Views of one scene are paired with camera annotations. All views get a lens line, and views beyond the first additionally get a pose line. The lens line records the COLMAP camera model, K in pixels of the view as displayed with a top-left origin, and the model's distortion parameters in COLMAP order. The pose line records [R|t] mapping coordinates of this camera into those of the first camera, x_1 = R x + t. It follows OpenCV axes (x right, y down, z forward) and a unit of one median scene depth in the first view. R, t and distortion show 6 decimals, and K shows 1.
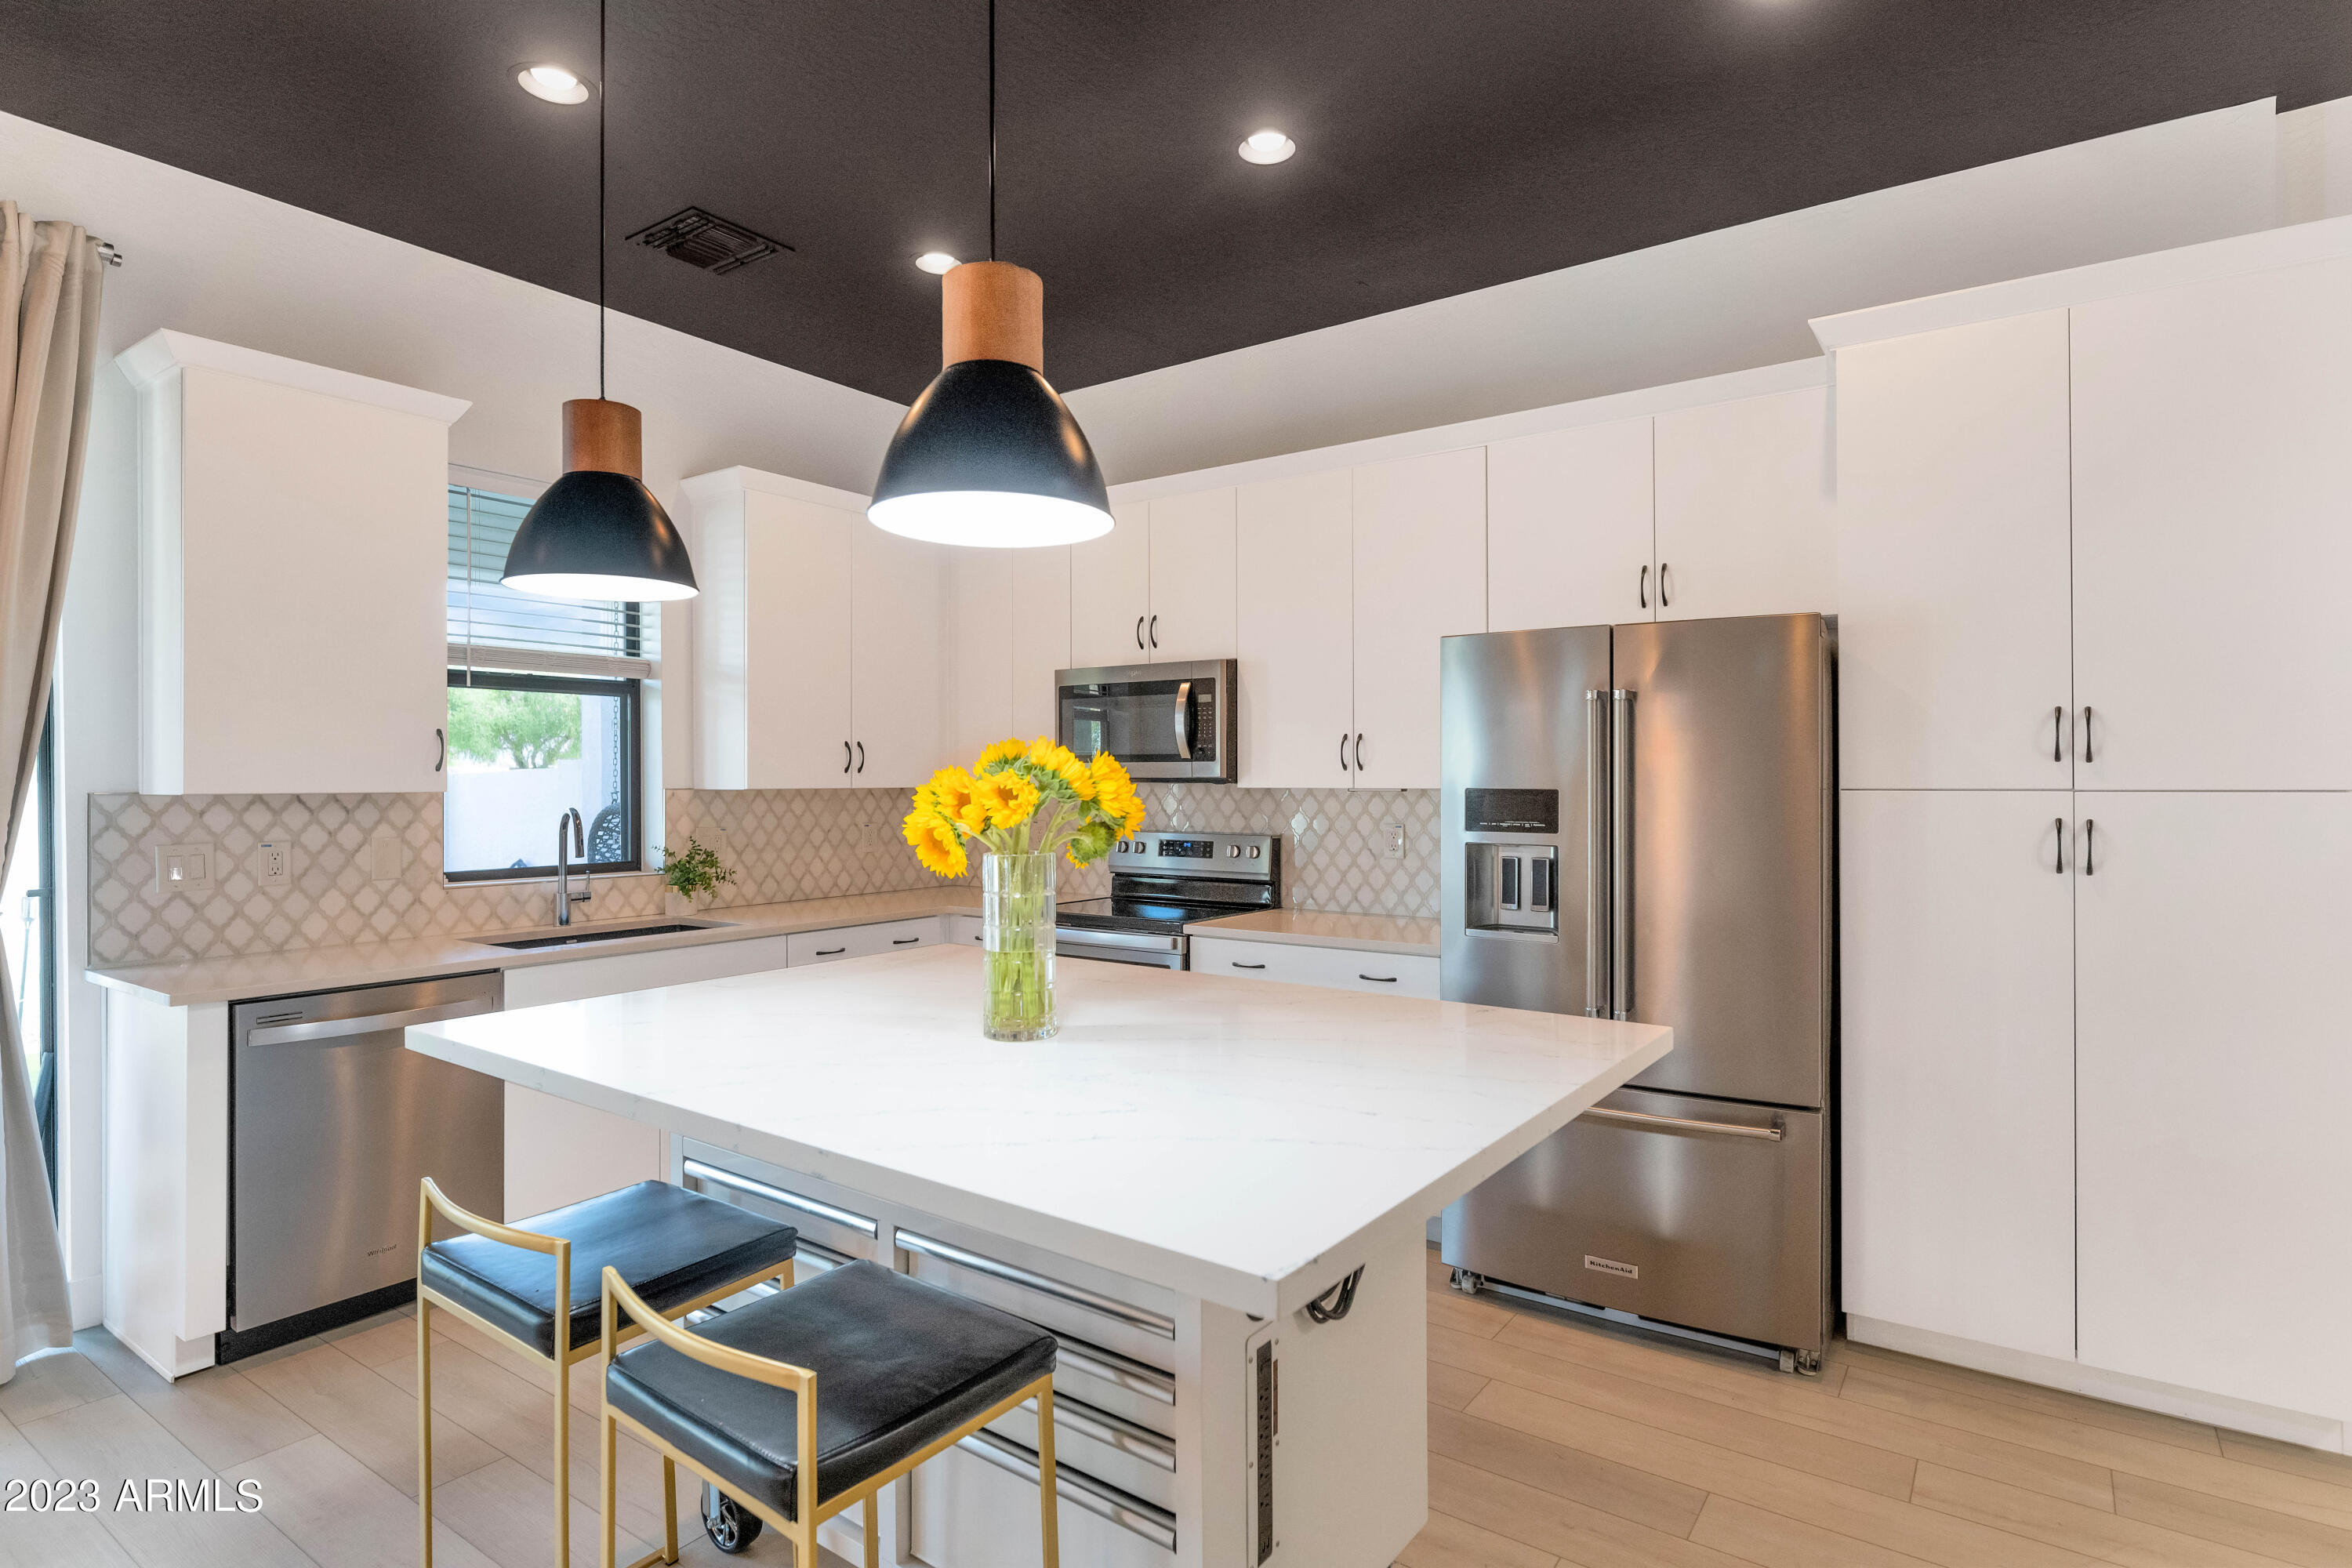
lens RADIAL K [[1253.1, 0, 1176.1], [0, 1253.1, 777.9], [0, 0, 1]] dist [-0.006791, 0.001656]
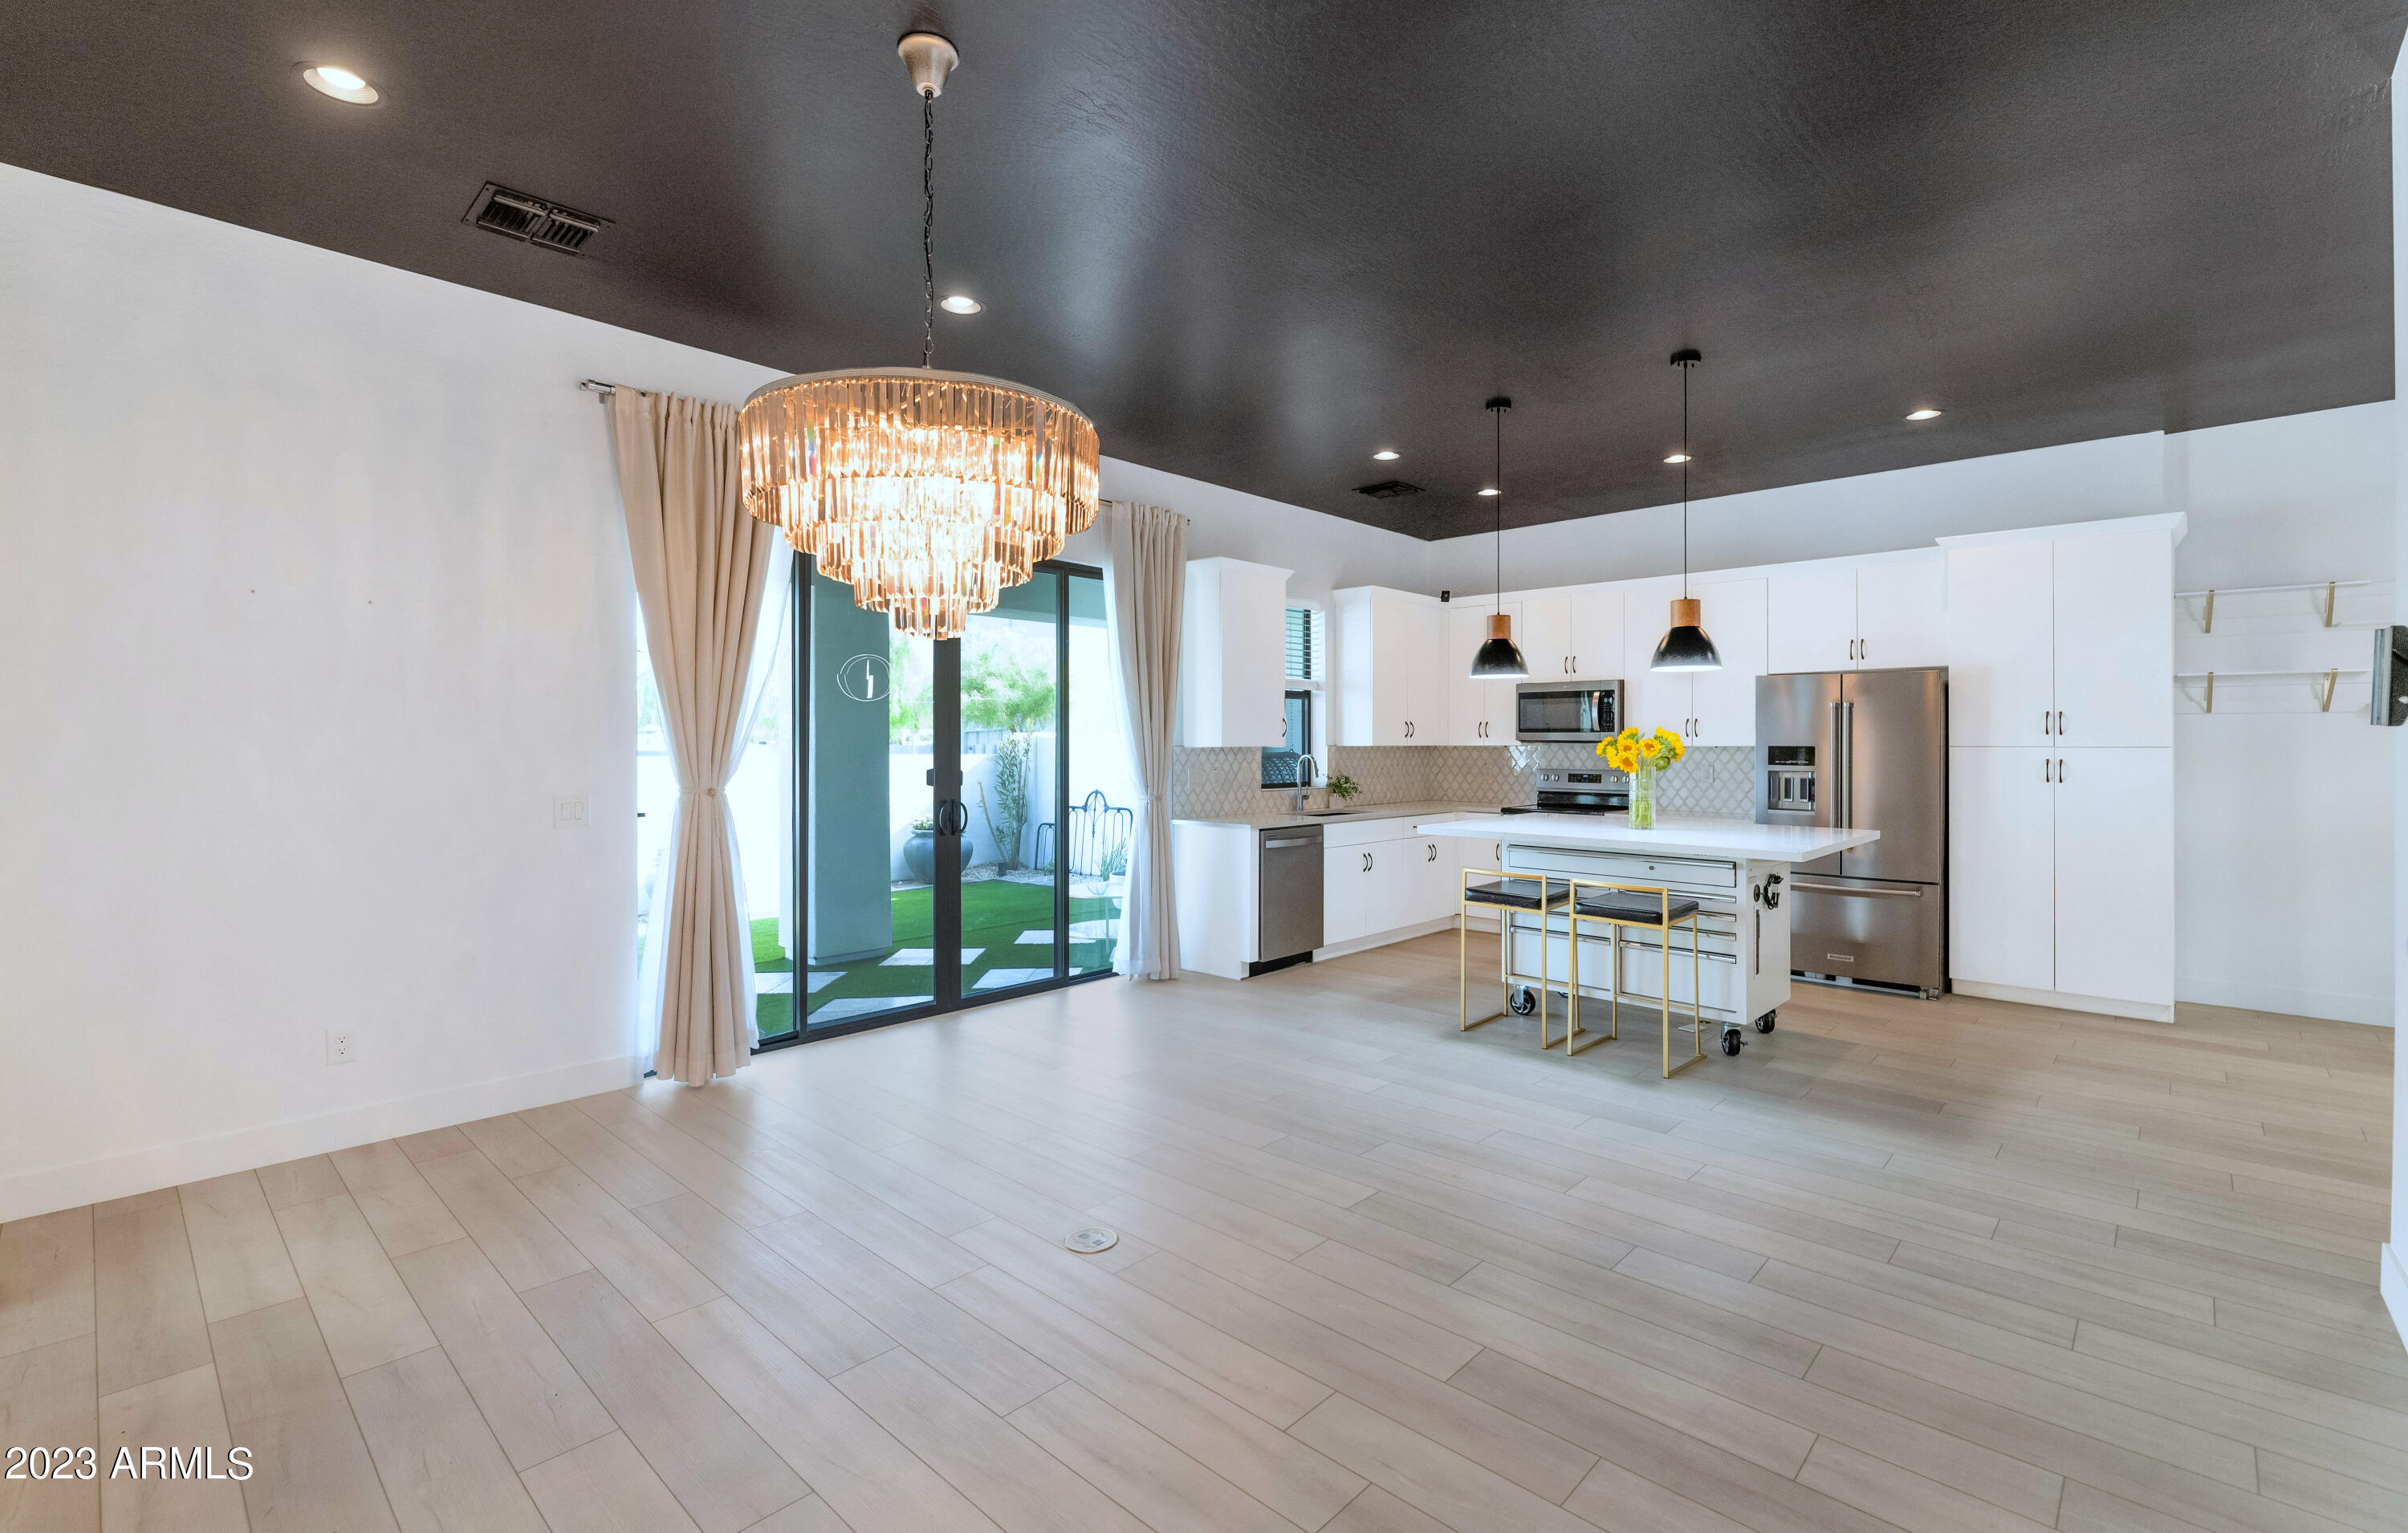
lens RADIAL K [[1114.3, 0, 1212.6], [0, 1114.3, 742.5], [0, 0, 1]] dist [-0.004304, 0.000117]
pose [[0.993220, 0.002341, -0.116229, -0.467194], [-0.002099, 0.999995, 0.002203, 0.000286], [0.116233, -0.001944, 0.993220, -0.965368]]
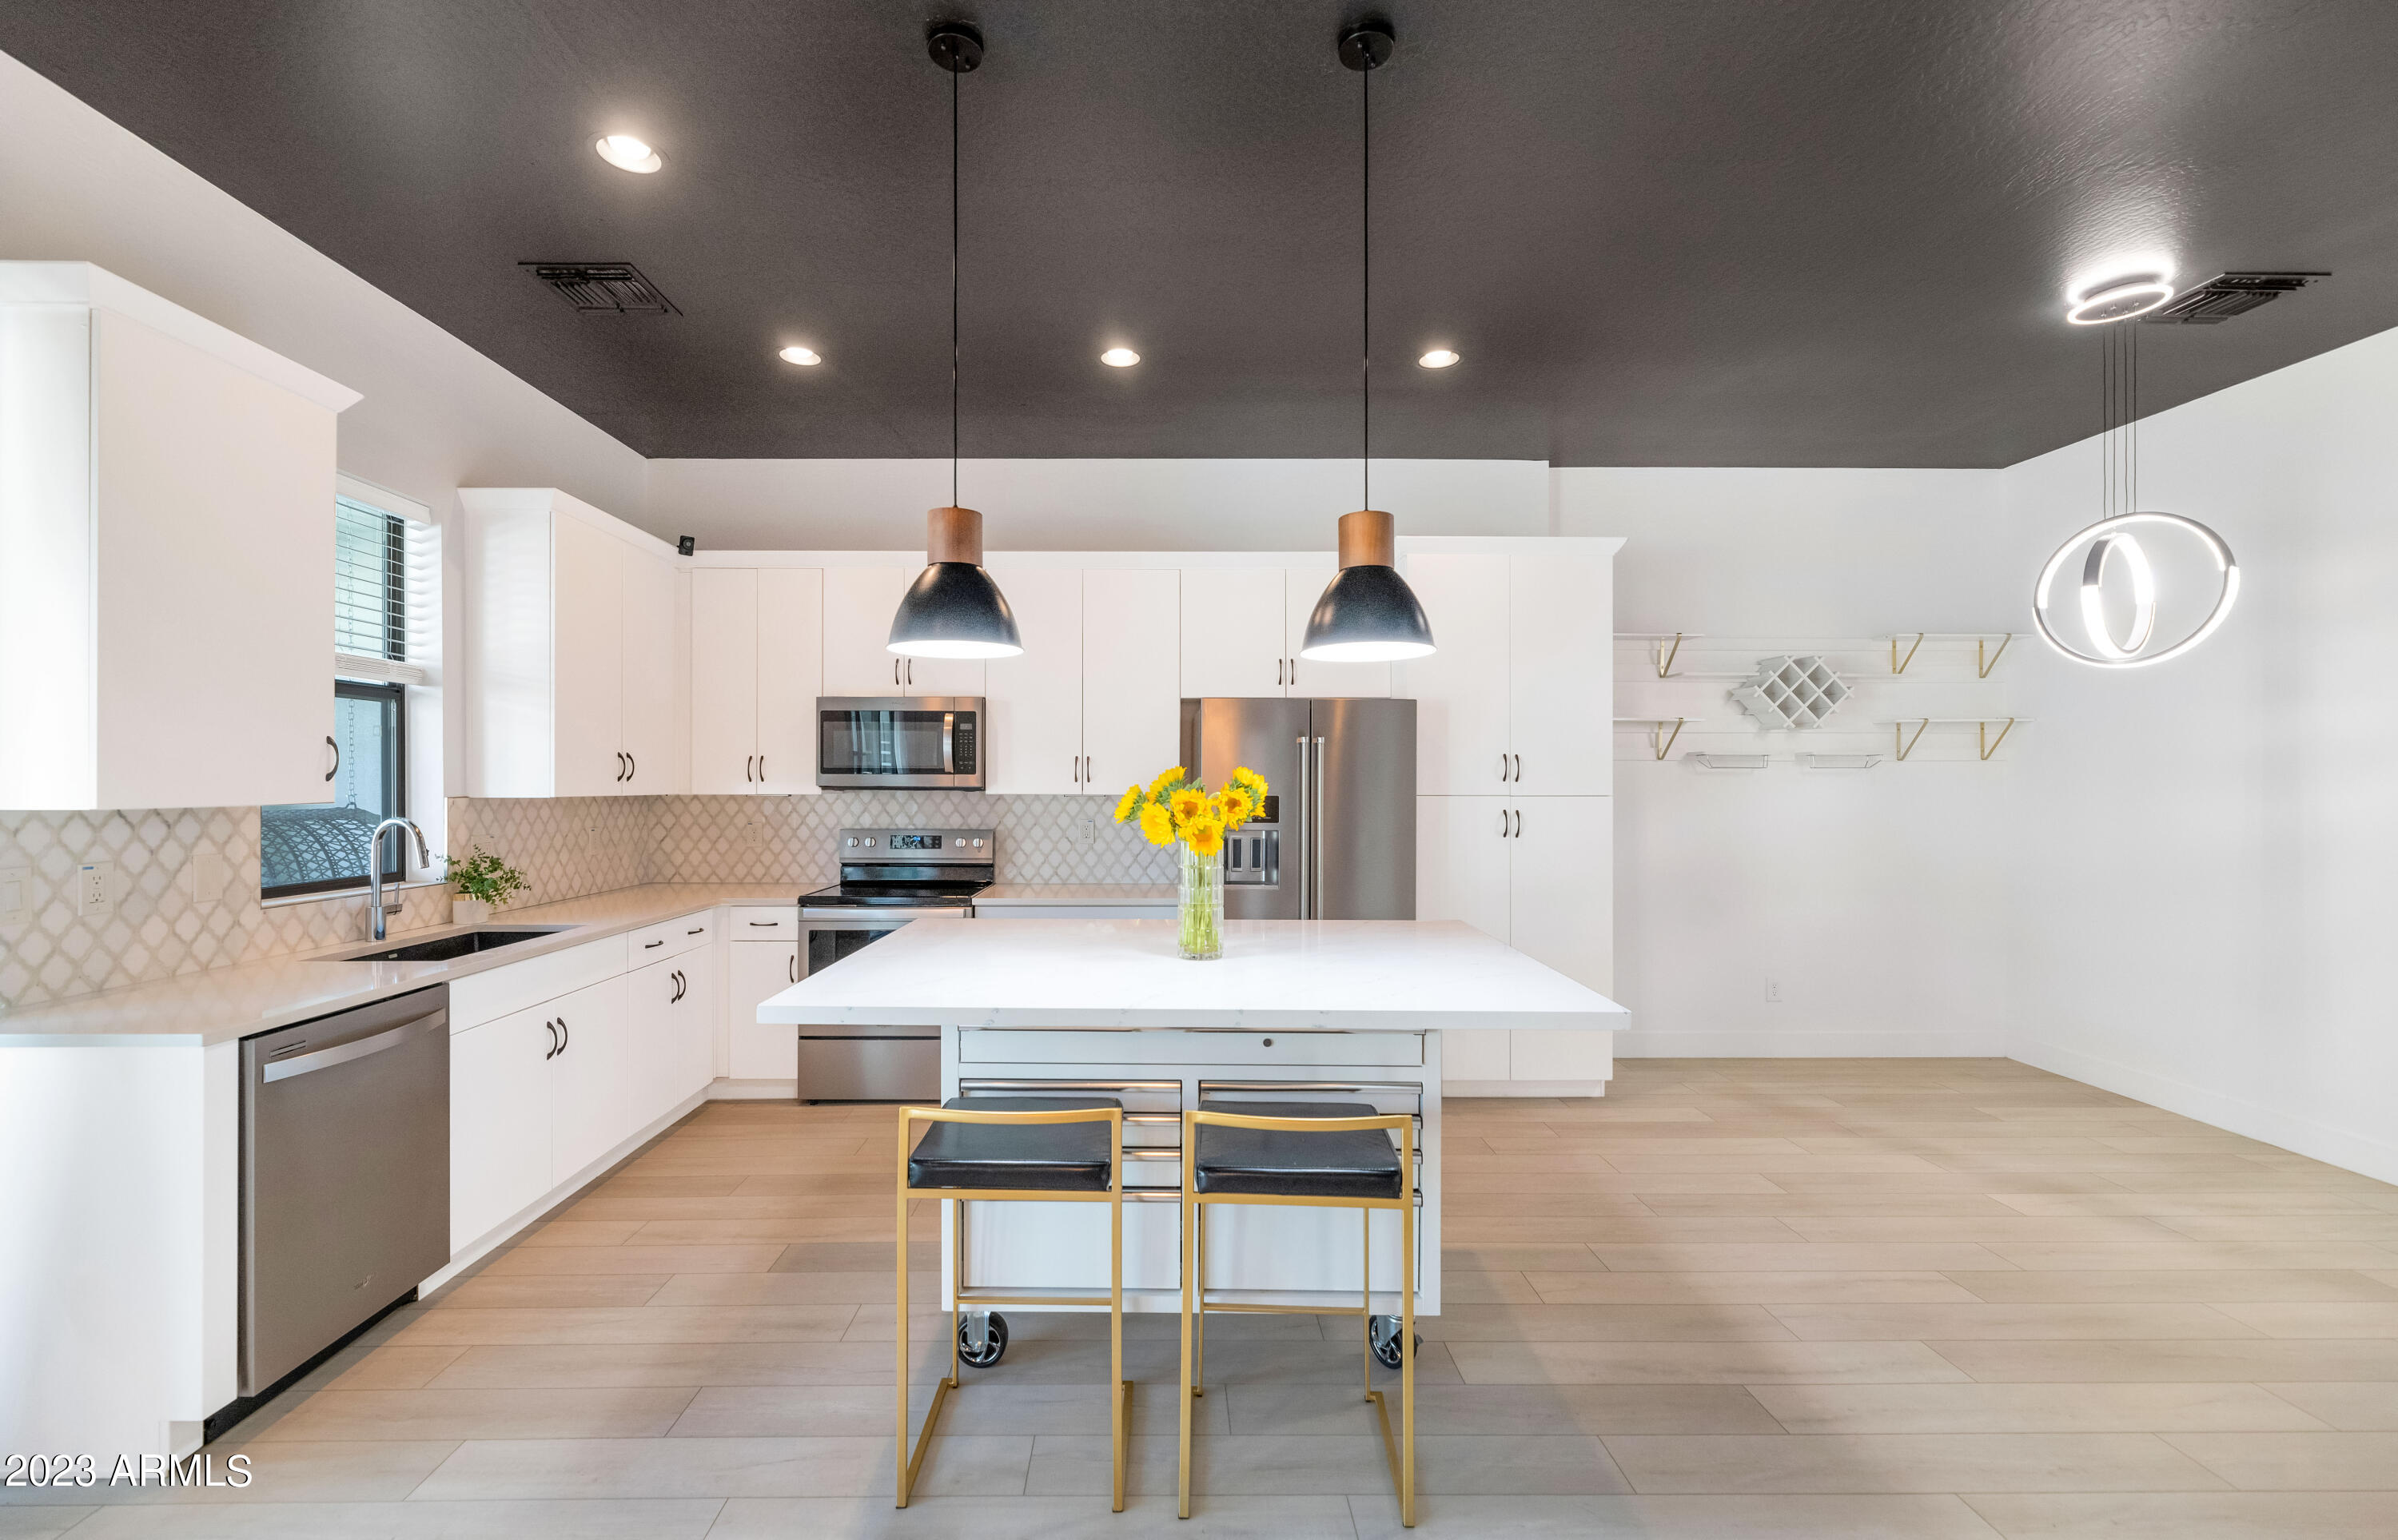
lens RADIAL K [[1022.3, 0, 1206.2], [0, 1022.3, 787.7], [0, 0, 1]] dist [-0.002923, -0.000279]
pose [[0.796405, 0.000755, 0.604763, -0.509905], [-0.004460, 0.999979, 0.004625, -0.006416], [-0.604747, -0.006381, 0.796392, -0.009330]]
